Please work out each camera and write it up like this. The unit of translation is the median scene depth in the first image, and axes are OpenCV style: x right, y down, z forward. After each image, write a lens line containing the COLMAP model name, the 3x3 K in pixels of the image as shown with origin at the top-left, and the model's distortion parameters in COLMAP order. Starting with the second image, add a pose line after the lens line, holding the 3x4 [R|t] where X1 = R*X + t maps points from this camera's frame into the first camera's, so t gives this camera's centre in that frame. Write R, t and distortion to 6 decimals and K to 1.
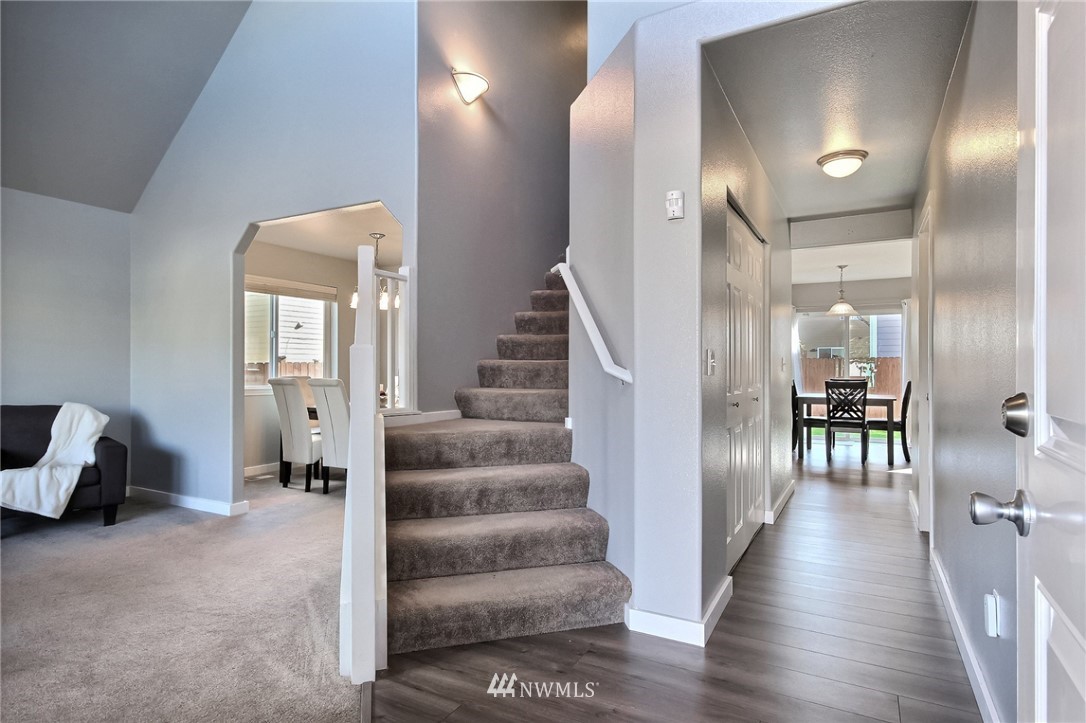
lens RADIAL K [[584.1, 0, 544.6], [0, 584.1, 368.2], [0, 0, 1]] dist [0.008020, 0.004765]
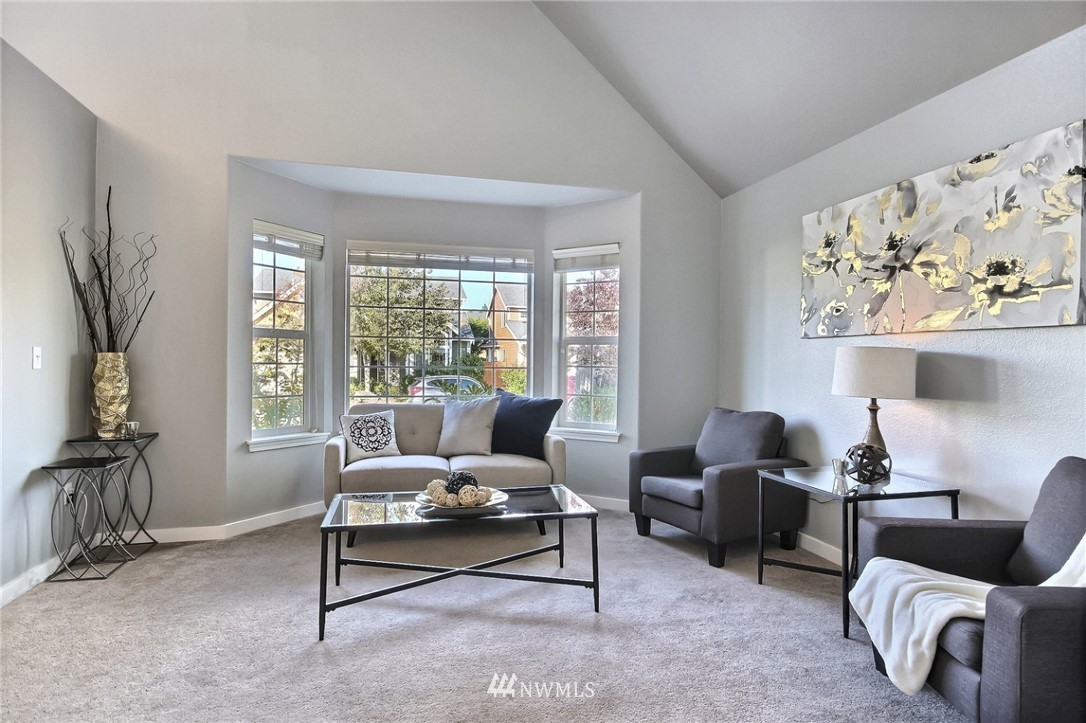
lens RADIAL K [[584.1, 0, 578.7], [0, 584.1, 365.2], [0, 0, 1]] dist [0.008020, 0.004765]
pose [[-0.729012, -0.002980, -0.684494, -0.261526], [-0.011327, 0.999906, 0.007711, -0.010660], [0.684407, 0.013375, -0.728978, 0.997790]]
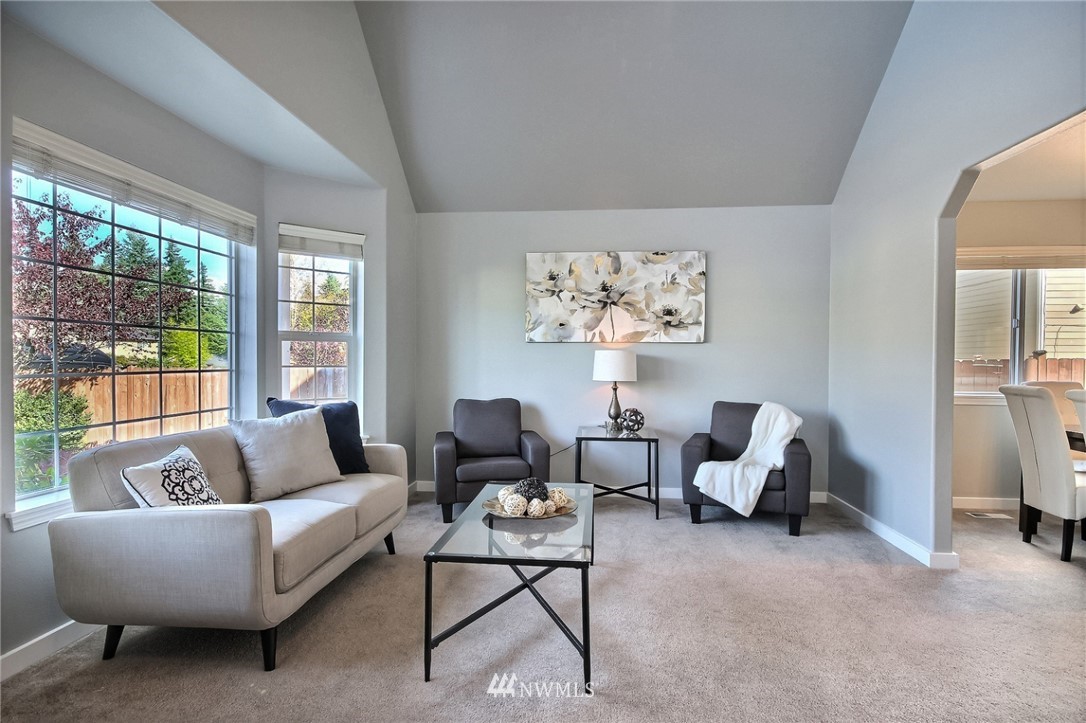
lens RADIAL K [[542.4, 0, 538.5], [0, 542.4, 363.4], [0, 0, 1]] dist [-0.002087, -0.002279]
pose [[0.373956, 0.012260, -0.927365, -0.080915], [-0.005670, 0.999924, 0.010933, -0.016174], [0.927429, 0.001170, 0.373997, 0.269298]]
